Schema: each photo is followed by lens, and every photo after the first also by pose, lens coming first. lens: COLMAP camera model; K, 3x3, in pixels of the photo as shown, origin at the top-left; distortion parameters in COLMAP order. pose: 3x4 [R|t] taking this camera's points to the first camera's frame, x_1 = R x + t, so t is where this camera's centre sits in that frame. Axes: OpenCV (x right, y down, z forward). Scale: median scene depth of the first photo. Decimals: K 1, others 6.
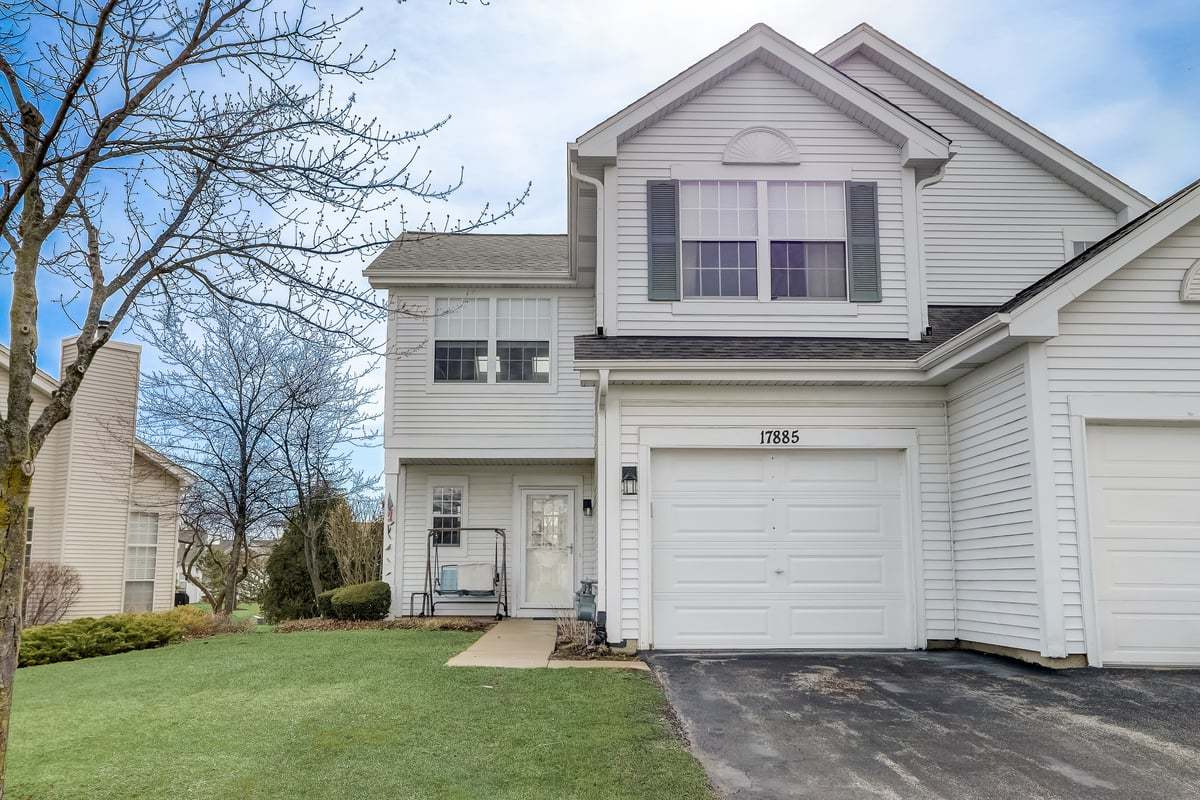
lens RADIAL K [[1086.9, 0, 600.9], [0, 1086.9, 399.3], [0, 0, 1]] dist [0.018262, -0.010846]
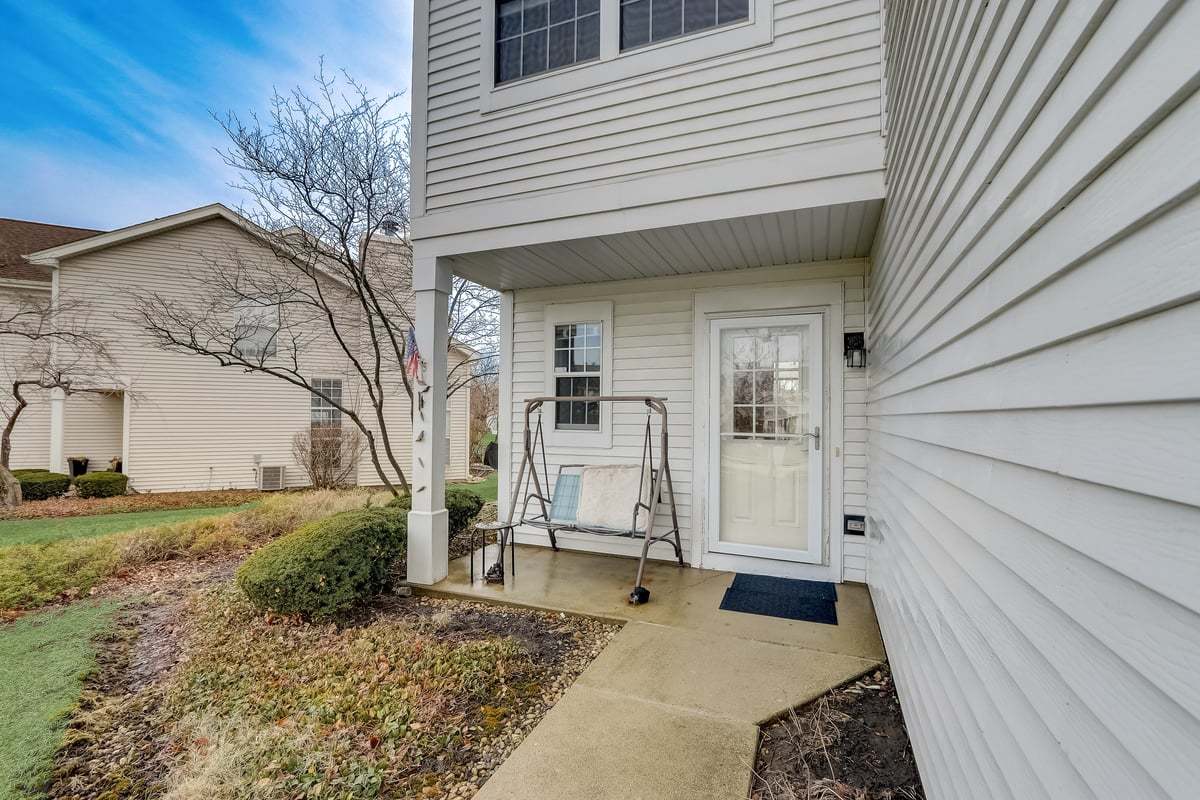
lens RADIAL K [[551.7, 0, 589.5], [0, 551.7, 407.8], [0, 0, 1]] dist [-0.013091, -0.000589]
pose [[0.909026, 0.000938, -0.416739, -0.025304], [0.059852, 0.989336, 0.132782, 0.128359], [0.412420, -0.145645, 0.899276, 1.101774]]
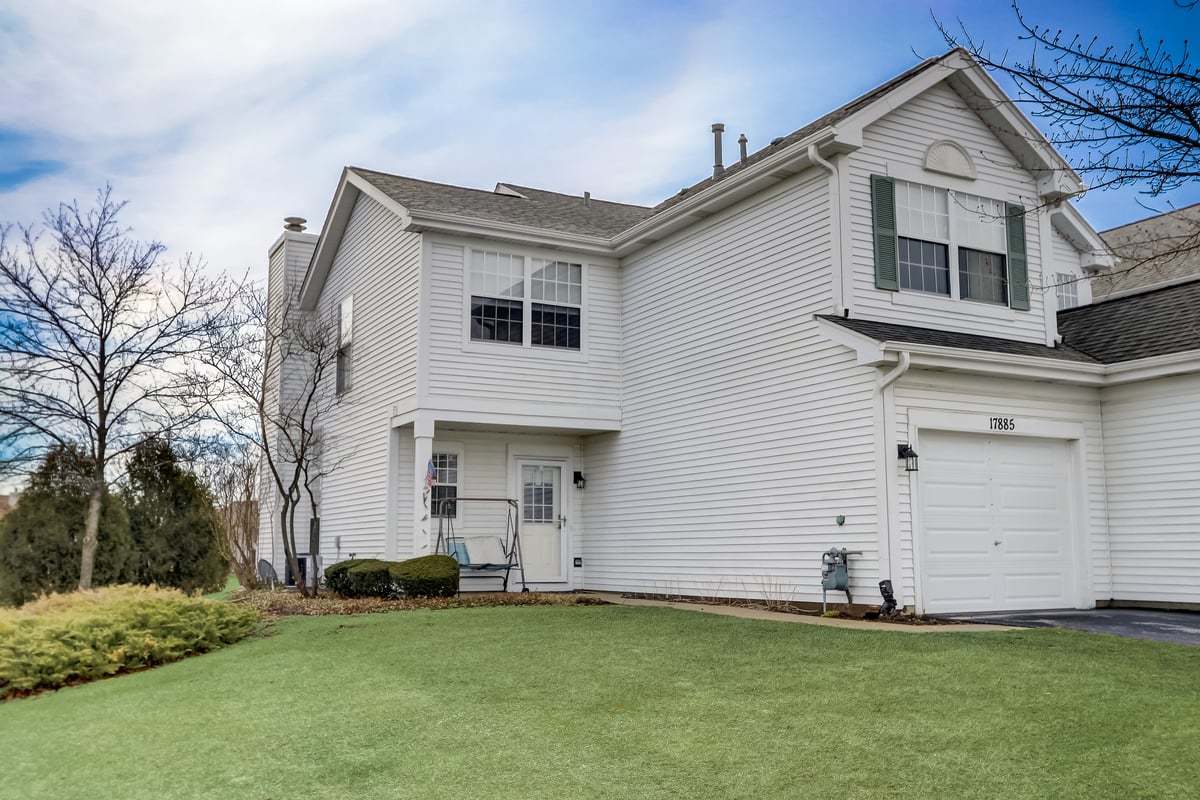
lens RADIAL K [[1086.9, 0, 602.3], [0, 1086.9, 401.4], [0, 0, 1]] dist [0.018262, -0.010846]
pose [[0.887368, 0.060981, 0.457011, -0.664848], [-0.071632, 0.997413, 0.005997, 0.031581], [-0.455463, -0.038058, 0.889441, 0.172506]]
